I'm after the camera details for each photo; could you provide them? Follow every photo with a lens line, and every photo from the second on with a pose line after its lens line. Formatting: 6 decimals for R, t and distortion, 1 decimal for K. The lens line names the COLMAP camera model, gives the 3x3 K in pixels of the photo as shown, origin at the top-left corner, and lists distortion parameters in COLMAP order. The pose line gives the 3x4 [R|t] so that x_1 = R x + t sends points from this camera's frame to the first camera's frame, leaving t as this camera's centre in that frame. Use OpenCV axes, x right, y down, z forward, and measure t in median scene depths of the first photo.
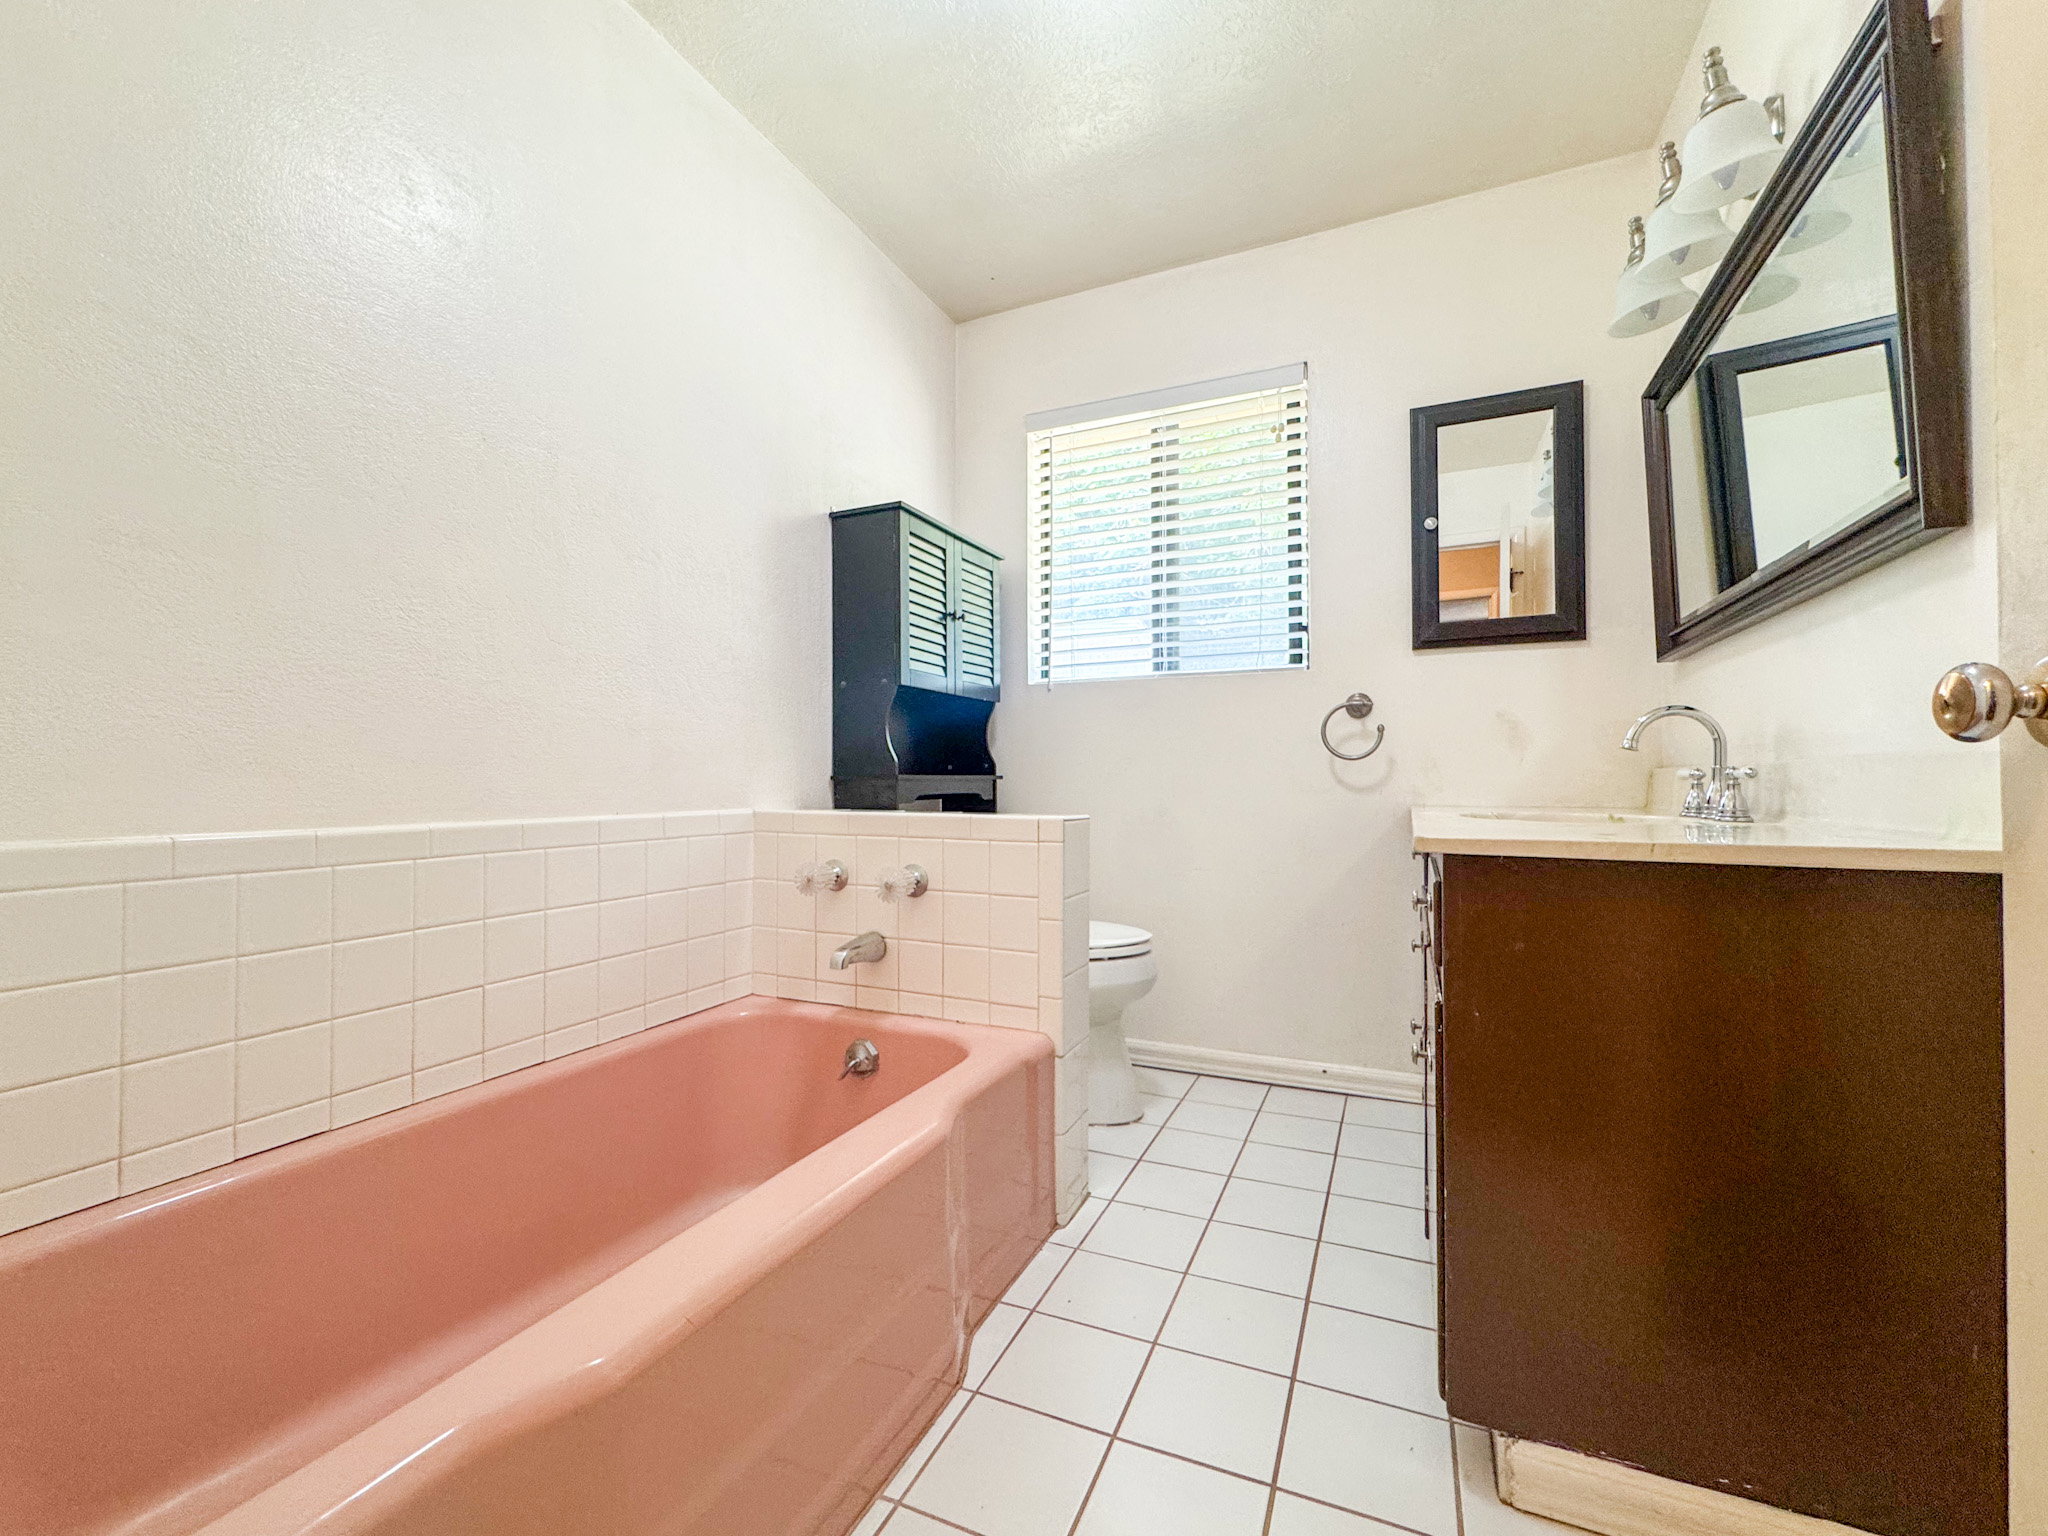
lens RADIAL K [[852.1, 0, 1030.3], [0, 852.1, 767.3], [0, 0, 1]] dist [-0.000757, 0.001352]
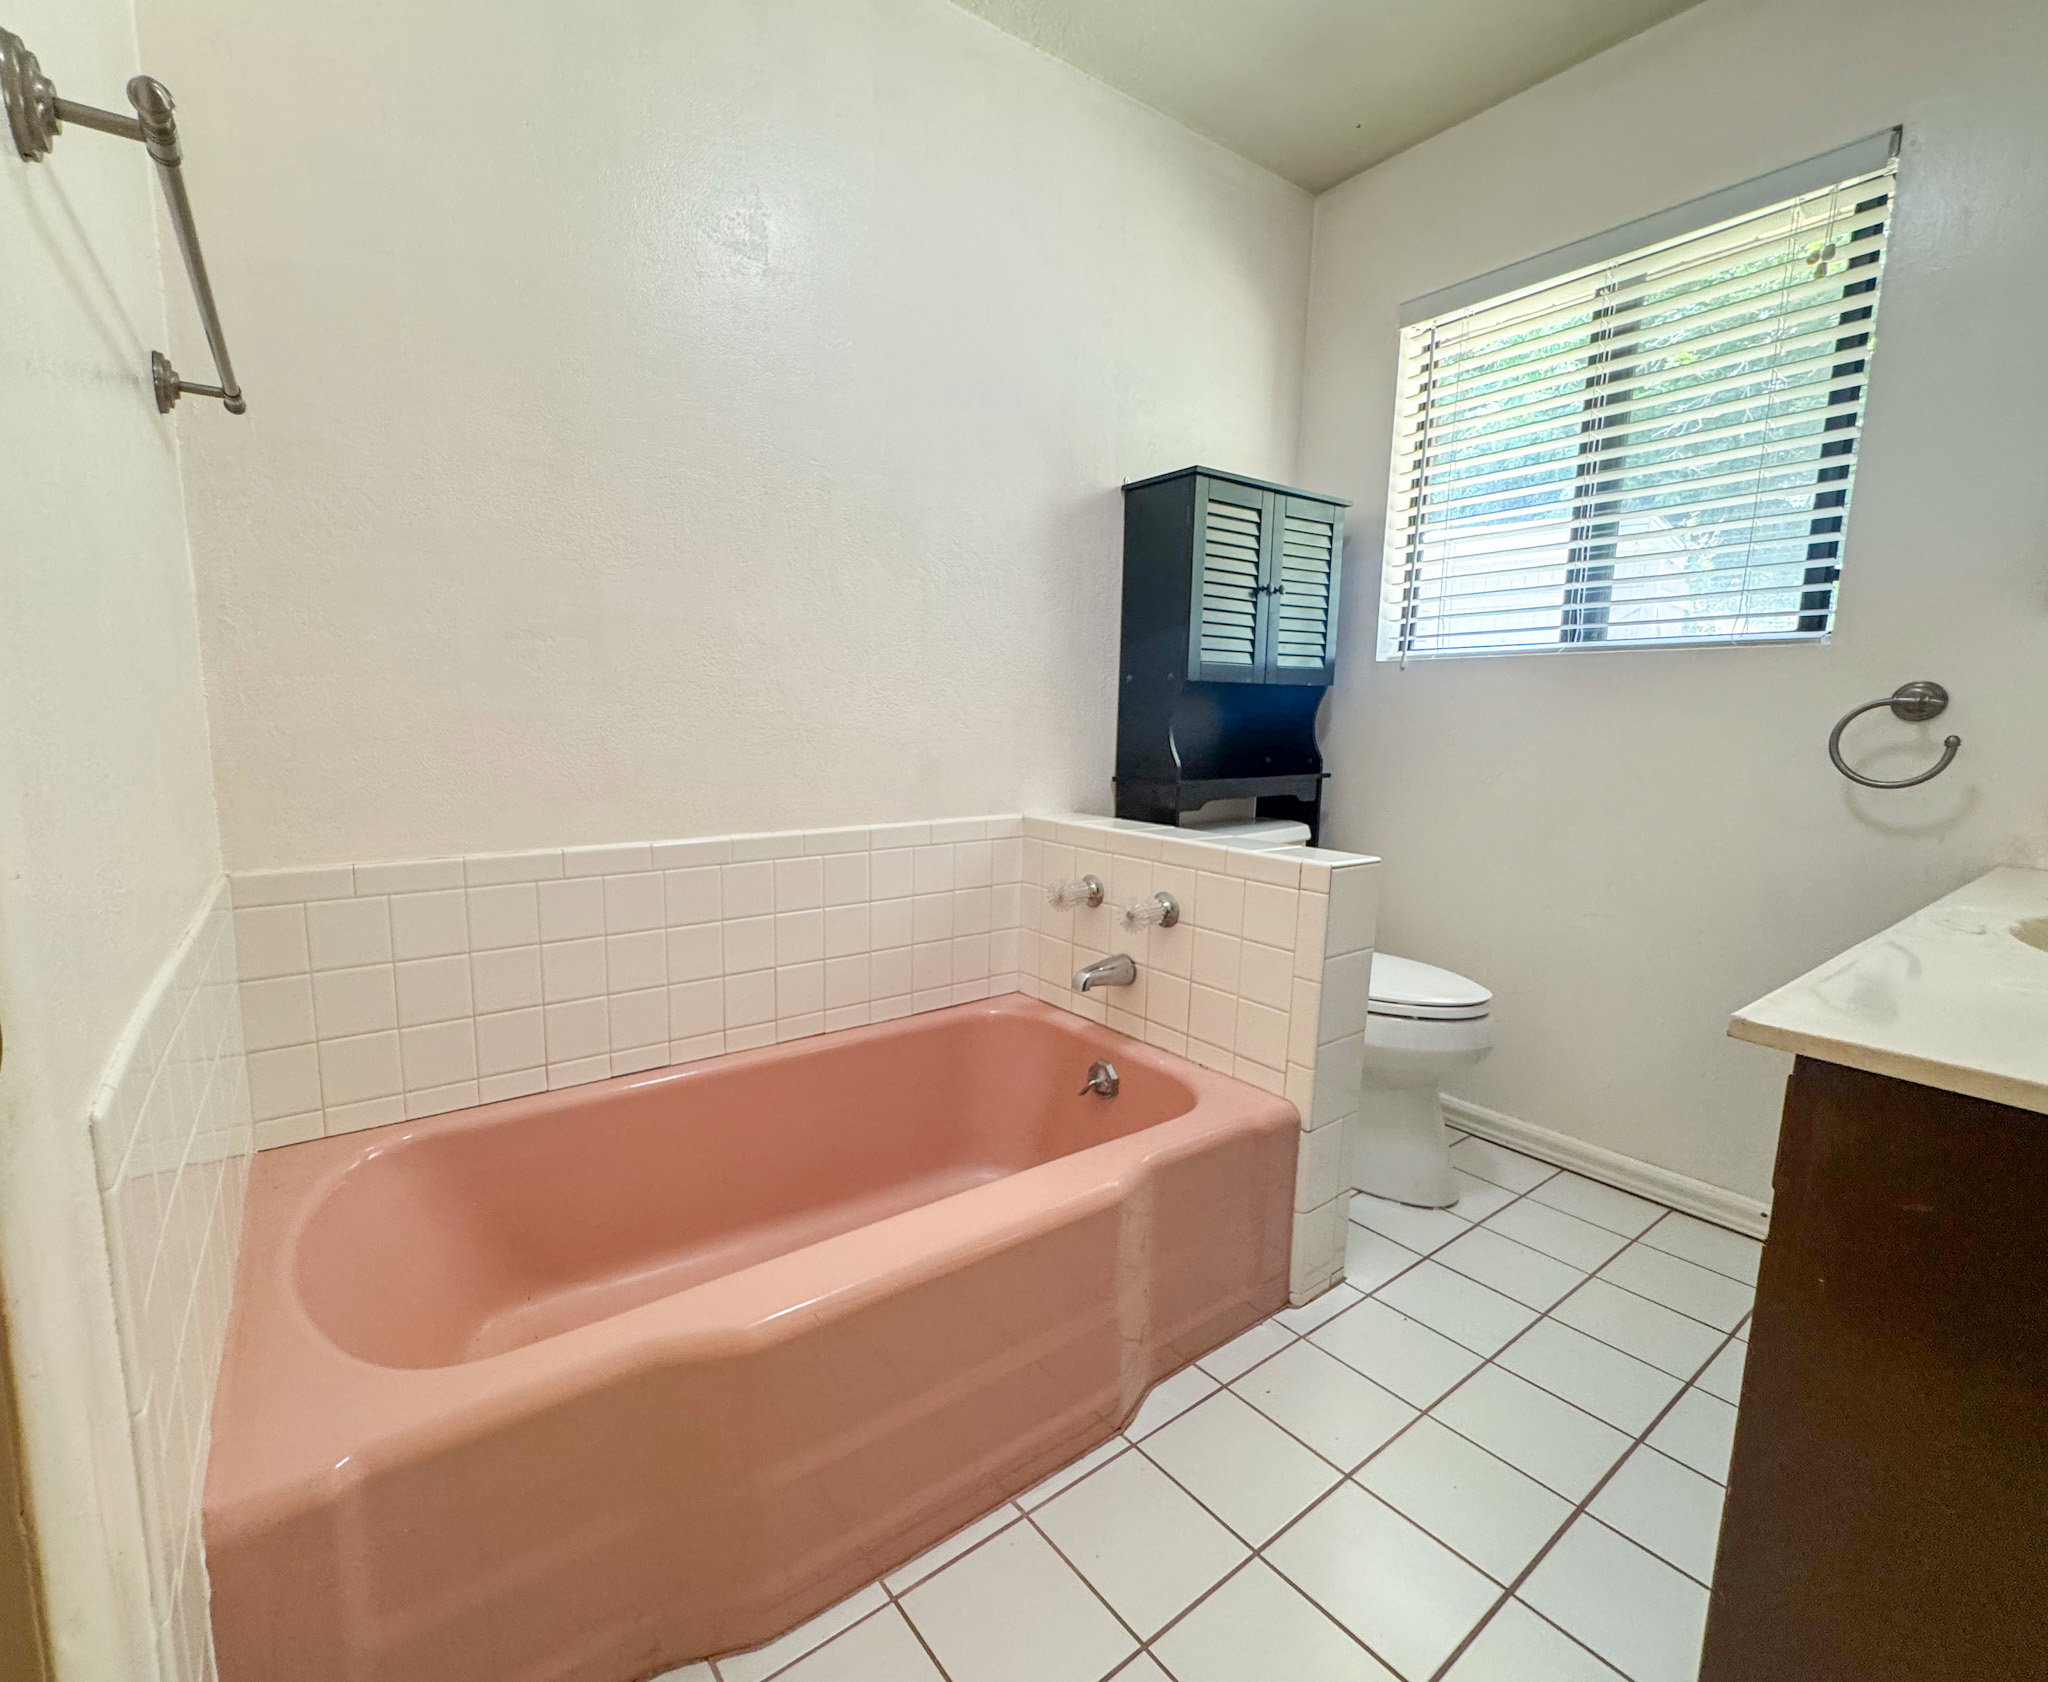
lens RADIAL K [[911.4, 0, 942.3], [0, 911.4, 839.0], [0, 0, 1]] dist [-0.000793, -0.000133]
pose [[0.854496, 0.087096, -0.512104, 0.152557], [-0.005788, 0.987379, 0.158271, -0.095734], [0.519426, -0.132278, 0.844215, 0.042288]]
